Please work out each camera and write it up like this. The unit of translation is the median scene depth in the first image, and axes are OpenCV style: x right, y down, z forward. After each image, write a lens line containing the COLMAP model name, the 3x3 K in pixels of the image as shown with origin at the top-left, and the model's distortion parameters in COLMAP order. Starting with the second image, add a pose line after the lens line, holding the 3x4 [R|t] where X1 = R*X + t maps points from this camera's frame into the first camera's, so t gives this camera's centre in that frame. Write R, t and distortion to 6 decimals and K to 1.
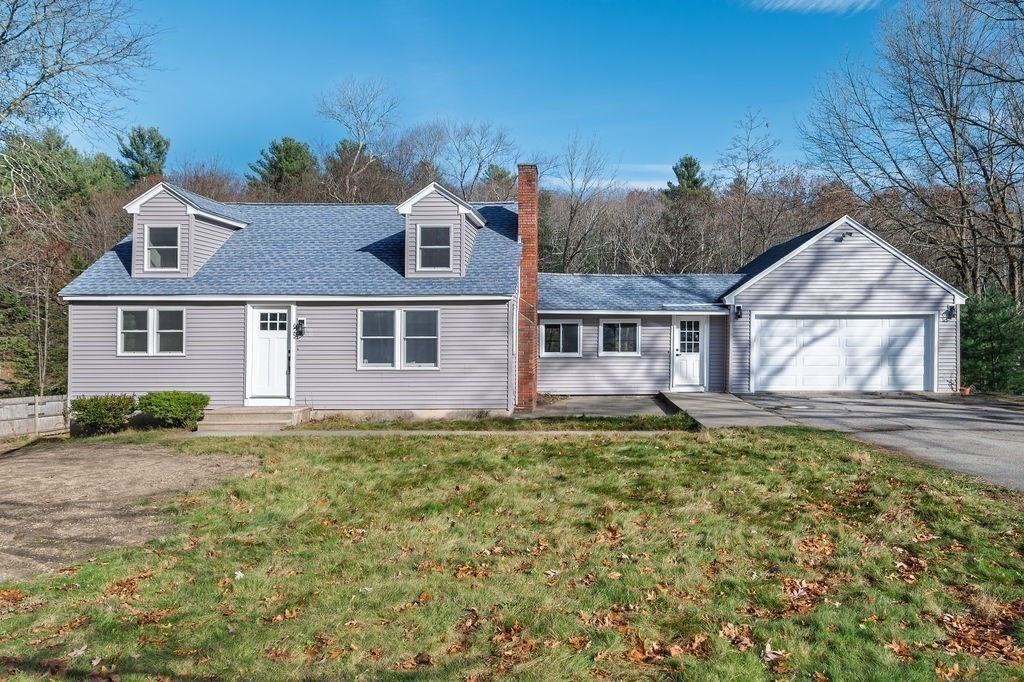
lens RADIAL K [[735.6, 0, 511.3], [0, 735.6, 367.8], [0, 0, 1]] dist [0.004047, 0.000211]
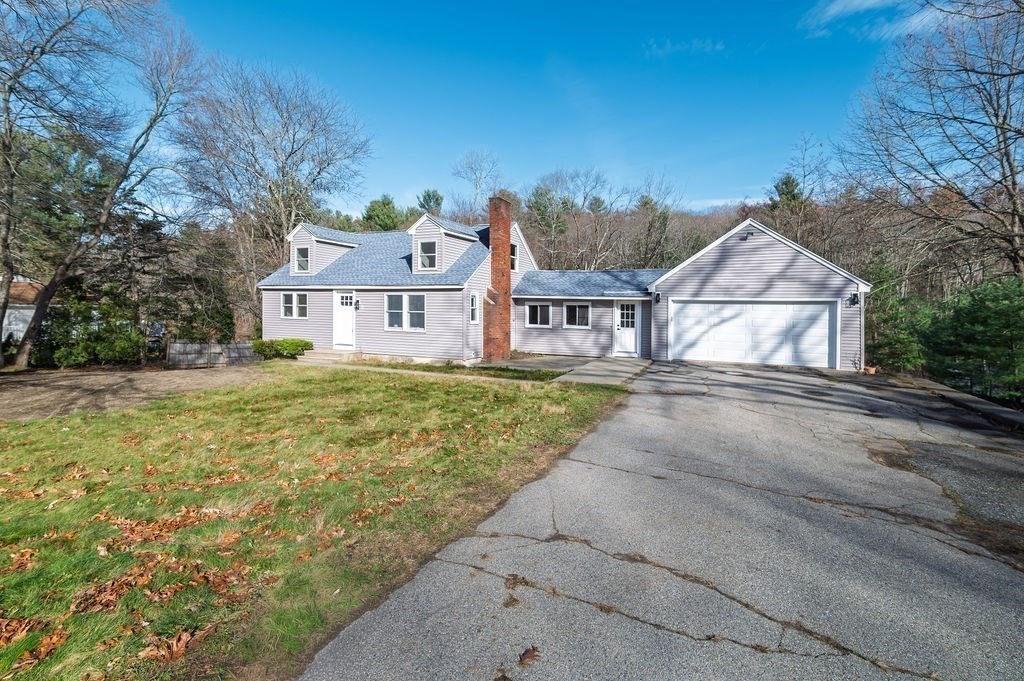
lens RADIAL K [[477.0, 0, 472.9], [0, 477.0, 337.0], [0, 0, 1]] dist [0.017802, 0.000066]
pose [[0.912036, 0.041980, -0.407955, 0.361525], [-0.039550, 0.999114, 0.014394, -0.005406], [0.408198, 0.003007, 0.912889, 0.091985]]
